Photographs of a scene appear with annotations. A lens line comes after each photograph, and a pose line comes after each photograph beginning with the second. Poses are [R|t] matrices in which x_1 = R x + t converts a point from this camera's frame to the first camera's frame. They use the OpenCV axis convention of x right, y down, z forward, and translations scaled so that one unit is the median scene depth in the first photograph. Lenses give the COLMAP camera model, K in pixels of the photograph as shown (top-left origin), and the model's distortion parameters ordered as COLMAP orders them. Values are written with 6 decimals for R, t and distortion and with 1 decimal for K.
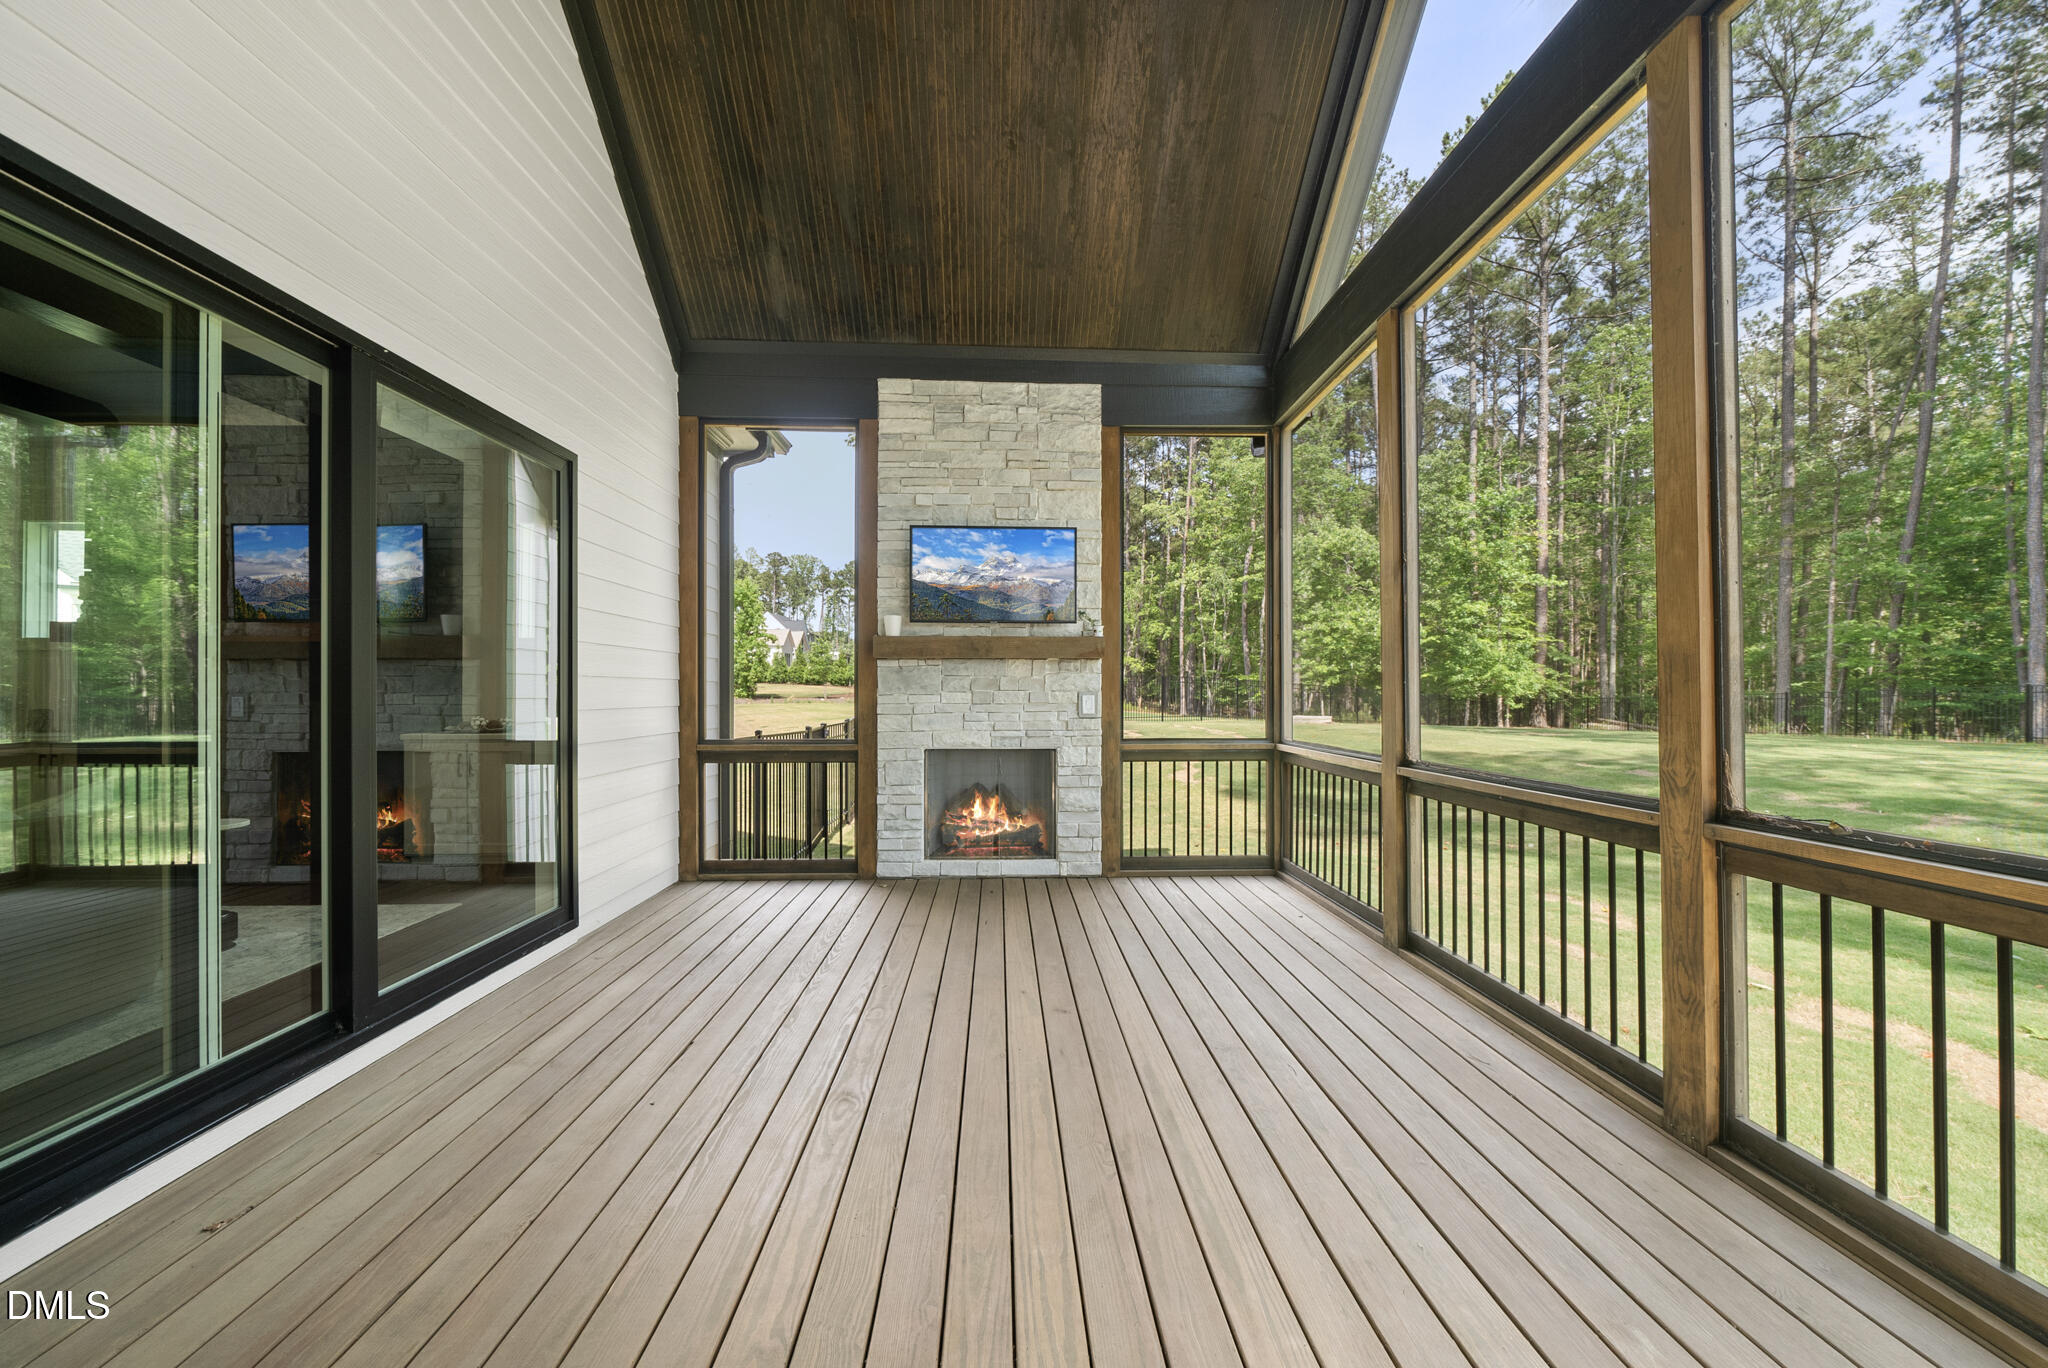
lens RADIAL K [[719.4, 0, 1004.4], [0, 719.4, 691.4], [0, 0, 1]] dist [-0.007576, -0.000158]
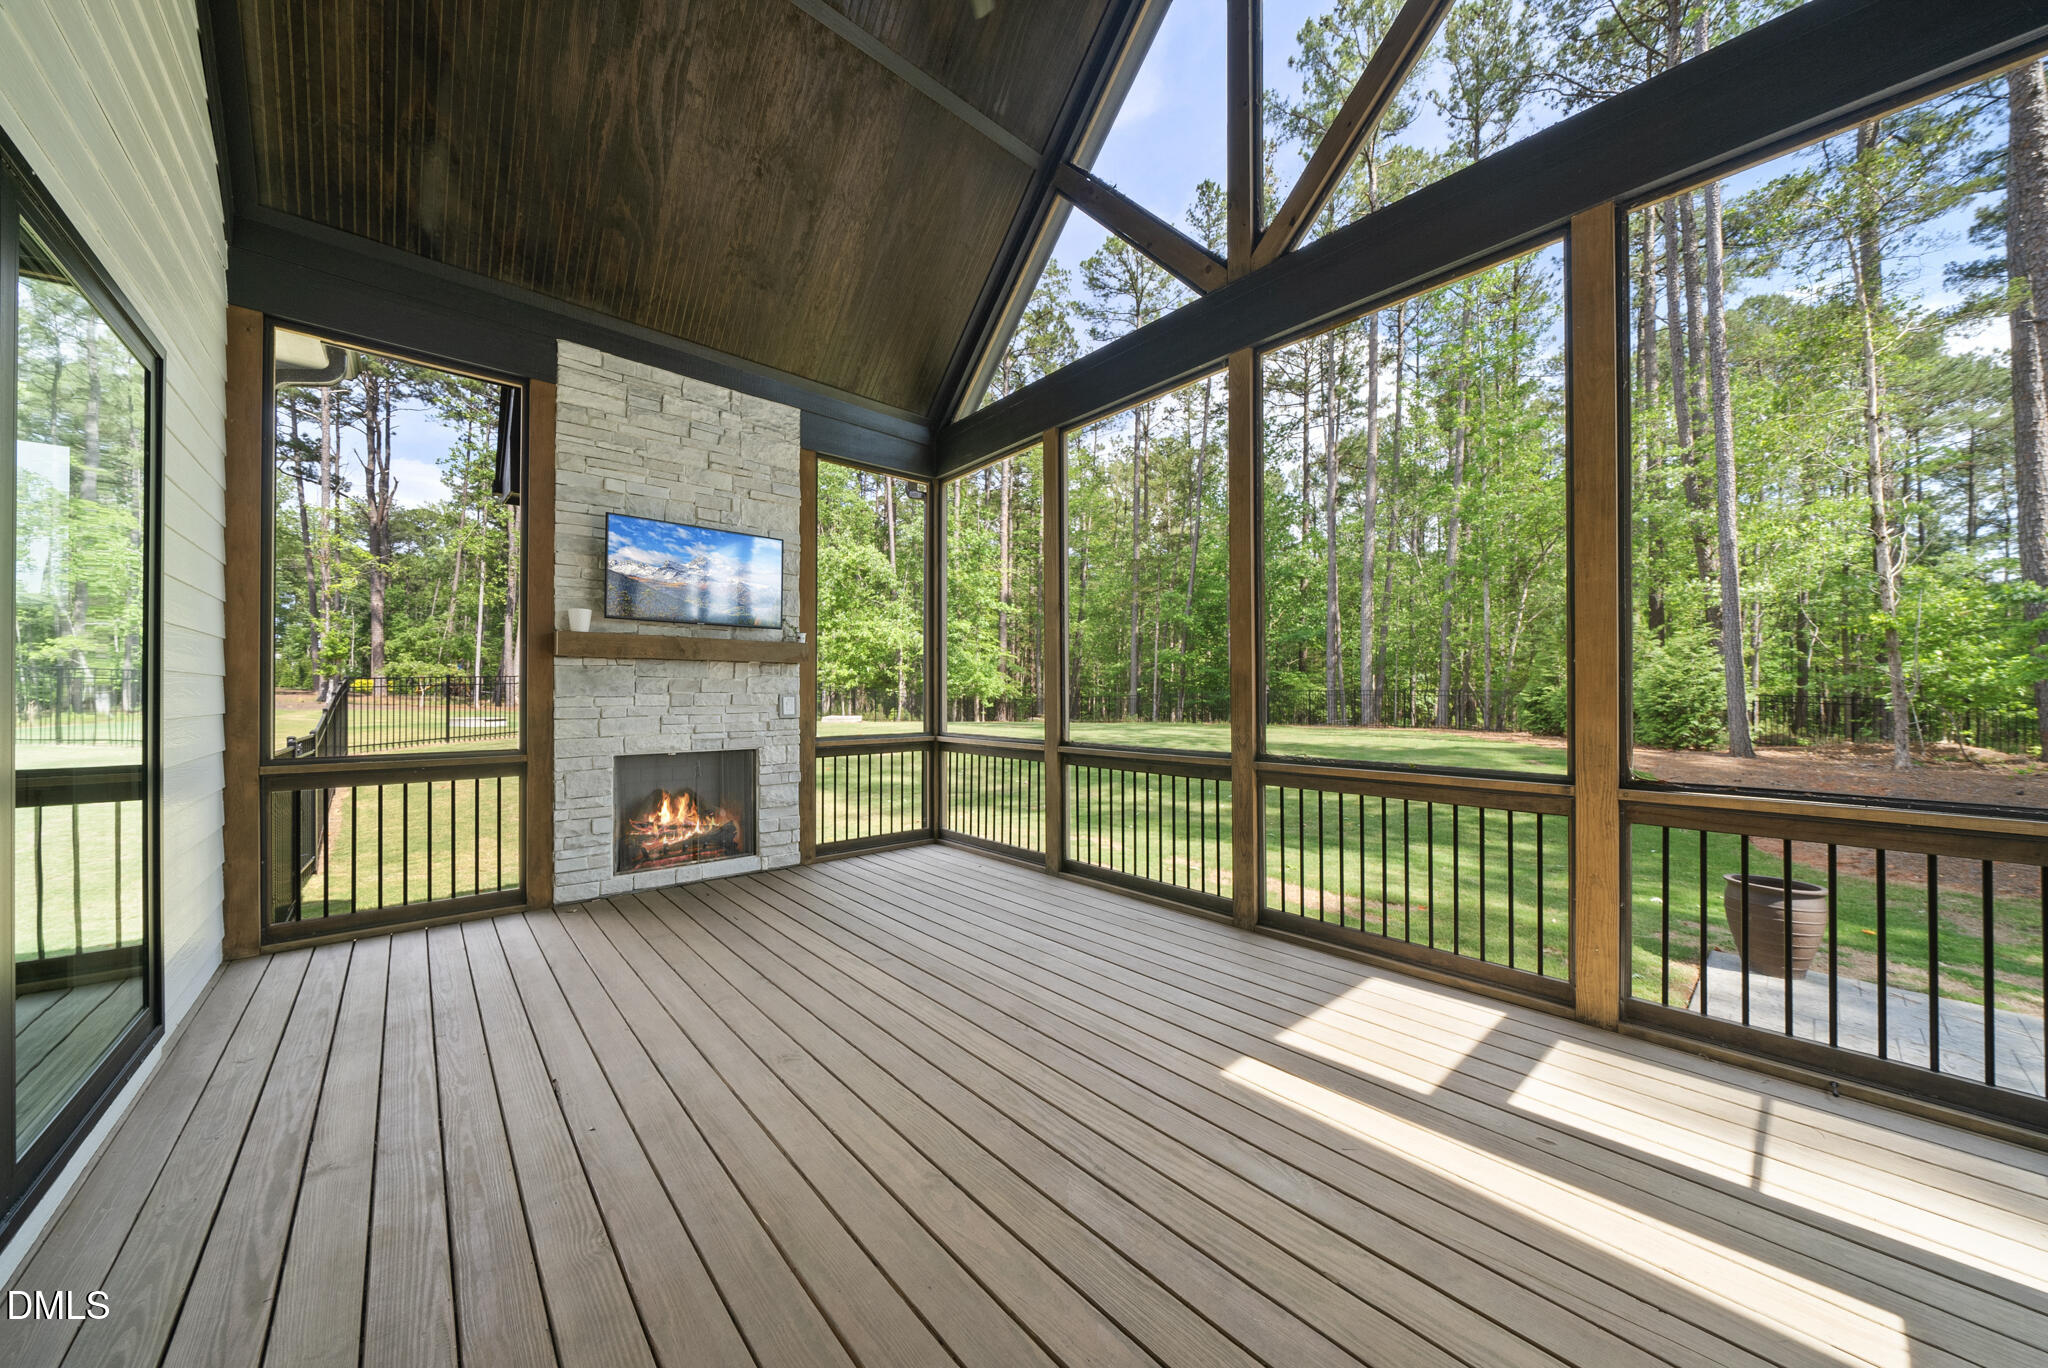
lens RADIAL K [[707.4, 0, 1033.2], [0, 707.4, 692.0], [0, 0, 1]] dist [-0.007592, -0.000168]
pose [[0.765339, 0.002838, 0.643621, -0.283034], [-0.001739, 0.999996, -0.002343, -0.000550], [-0.643625, 0.000674, 0.765340, -0.037689]]
